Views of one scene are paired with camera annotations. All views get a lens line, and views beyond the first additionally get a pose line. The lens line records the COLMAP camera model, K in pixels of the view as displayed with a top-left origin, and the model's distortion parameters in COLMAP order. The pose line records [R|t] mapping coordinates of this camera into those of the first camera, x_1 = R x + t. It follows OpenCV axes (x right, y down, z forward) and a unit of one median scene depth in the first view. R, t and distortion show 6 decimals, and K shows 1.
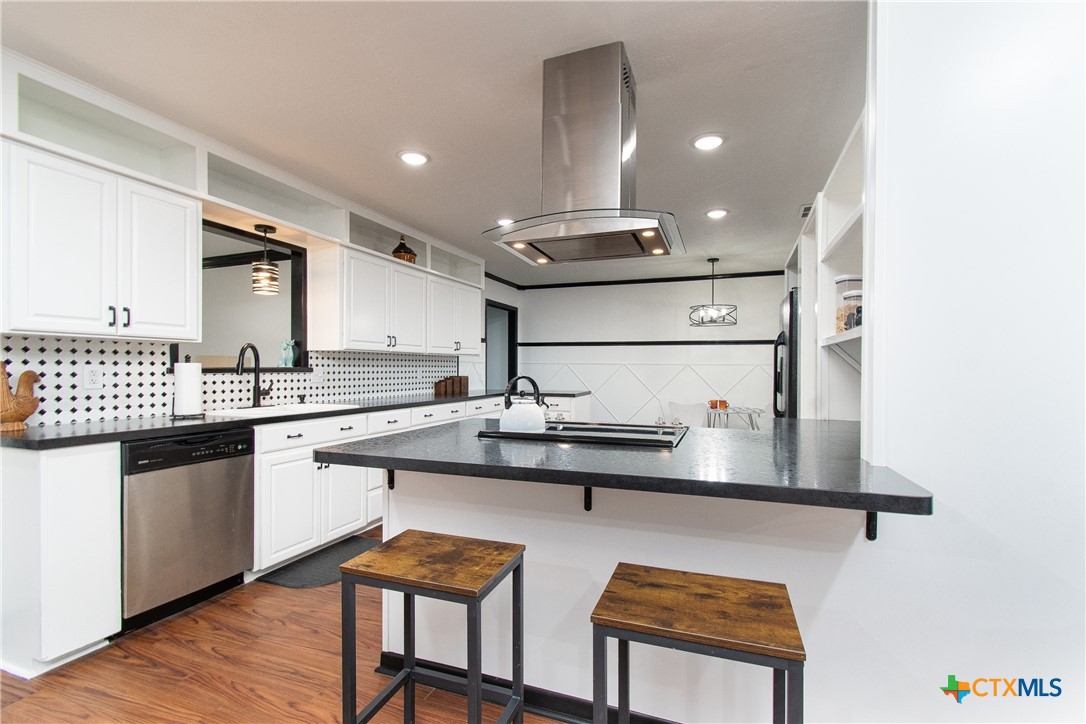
lens RADIAL K [[482.6, 0, 542.3], [0, 482.6, 369.4], [0, 0, 1]] dist [-0.004307, -0.000660]
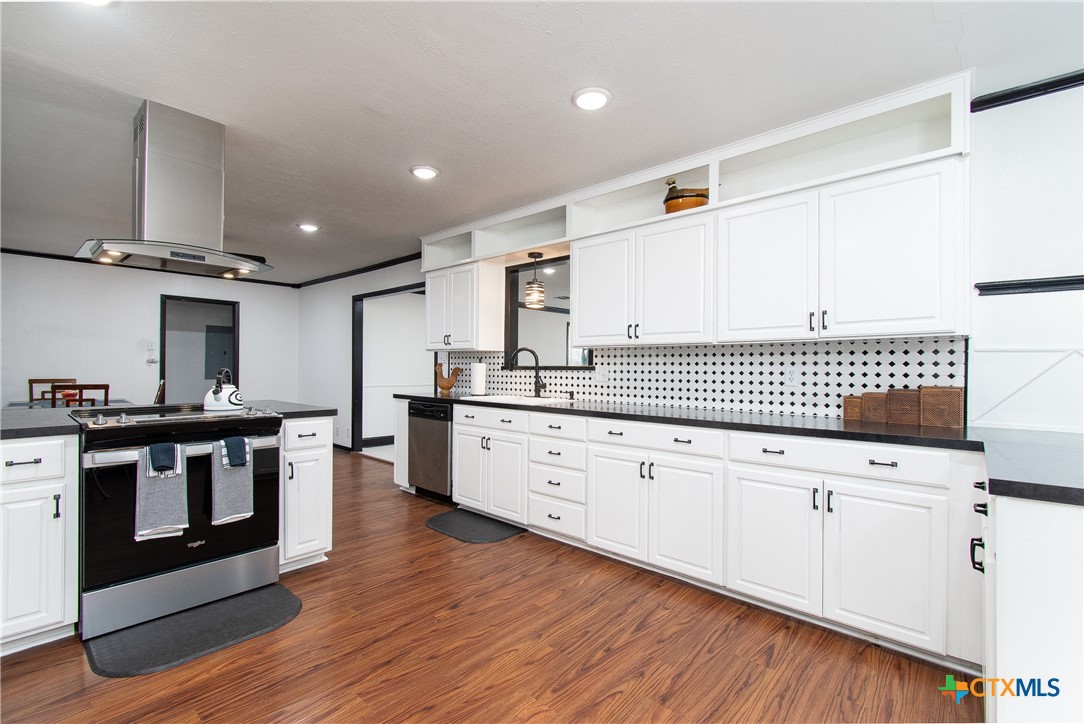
lens RADIAL K [[473.8, 0, 546.1], [0, 473.8, 364.3], [0, 0, 1]] dist [0.000243, 0.000254]
pose [[-0.350852, -0.008450, -0.936393, 0.517333], [-0.007178, 0.999954, -0.006334, -0.000397], [0.936403, 0.004499, -0.350896, 1.328997]]
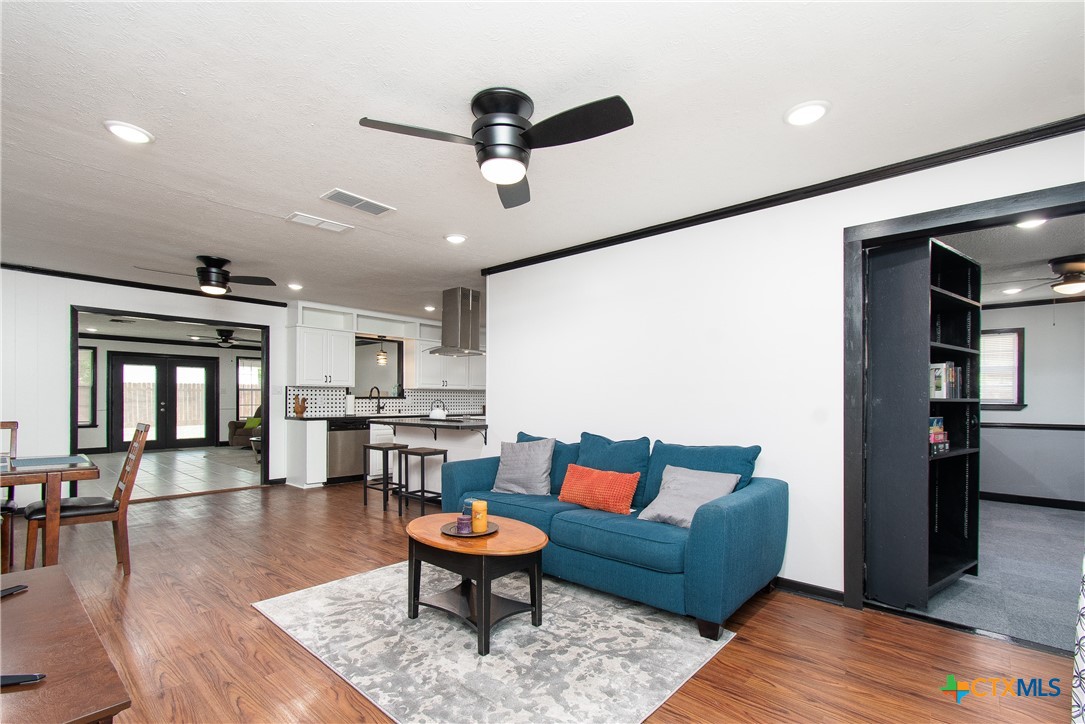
lens RADIAL K [[482.1, 0, 549.2], [0, 482.1, 396.9], [0, 0, 1]] dist [-0.004307, -0.000660]
pose [[0.944374, 0.003026, -0.328859, 0.870106], [-0.004313, 0.999986, -0.003182, 0.000908], [0.328844, 0.004423, 0.944374, -0.850158]]
